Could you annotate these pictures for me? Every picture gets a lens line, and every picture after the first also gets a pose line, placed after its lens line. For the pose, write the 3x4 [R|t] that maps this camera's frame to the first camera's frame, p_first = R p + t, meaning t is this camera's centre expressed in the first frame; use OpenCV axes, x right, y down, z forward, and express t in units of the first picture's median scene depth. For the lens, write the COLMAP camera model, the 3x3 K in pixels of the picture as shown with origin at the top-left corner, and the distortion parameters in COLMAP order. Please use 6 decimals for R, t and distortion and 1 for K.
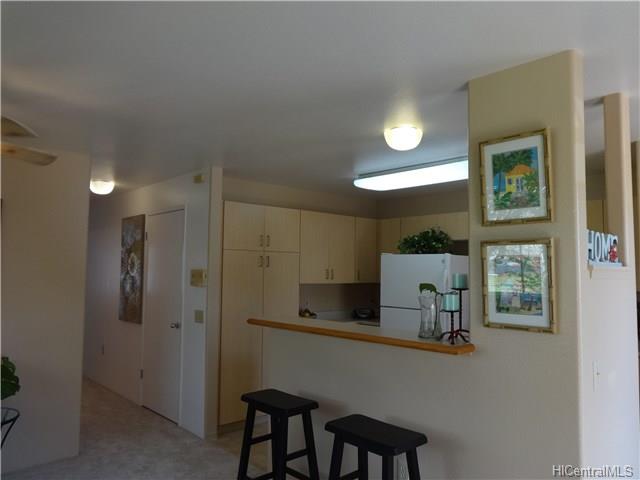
lens RADIAL K [[487.0, 0, 320.0], [0, 487.0, 240.0], [0, 0, 1]] dist [-0.001701, 0.002119]
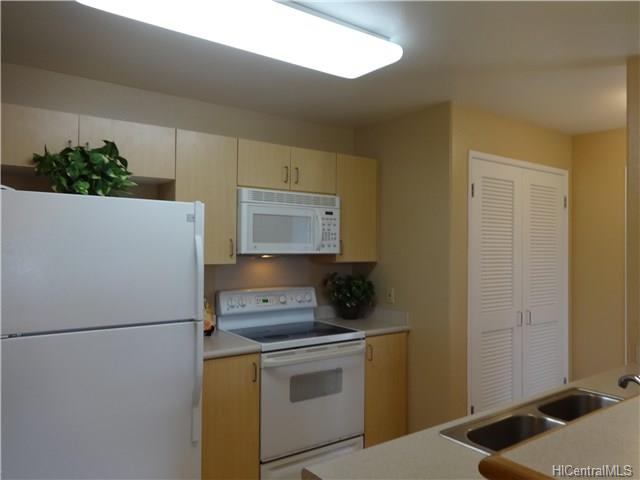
lens RADIAL K [[487.0, 0, 320.0], [0, 487.0, 240.0], [0, 0, 1]] dist [-0.001701, 0.002119]
pose [[0.109459, 0.003166, 0.993986, -0.446217], [-0.071749, 0.997412, 0.004724, 0.113140], [-0.991398, -0.071835, 0.109402, 1.670340]]
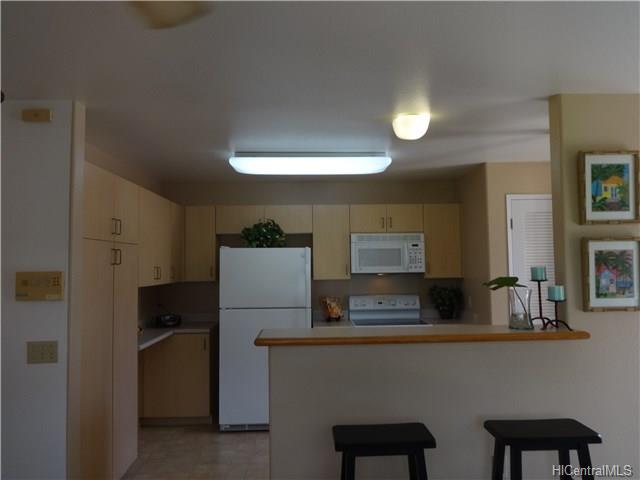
lens RADIAL K [[487.0, 0, 320.0], [0, 487.0, 240.0], [0, 0, 1]] dist [-0.001701, 0.002119]
pose [[0.645809, 0.017678, 0.763295, -0.940788], [-0.028418, 0.999596, 0.000893, 0.024576], [-0.762970, -0.022268, 0.646050, 0.725709]]
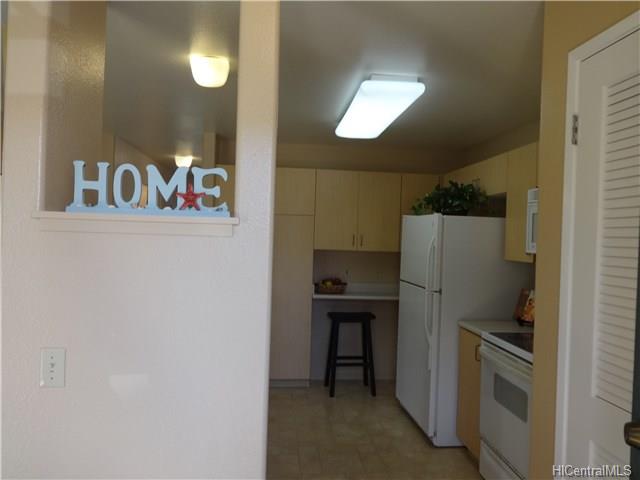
lens RADIAL K [[487.0, 0, 320.0], [0, 487.0, 240.0], [0, 0, 1]] dist [-0.001701, 0.002119]
pose [[0.795295, 0.015394, -0.606028, 1.164058], [0.018308, 0.998612, 0.049393, 0.058135], [0.605947, -0.050377, 0.793908, 0.608965]]
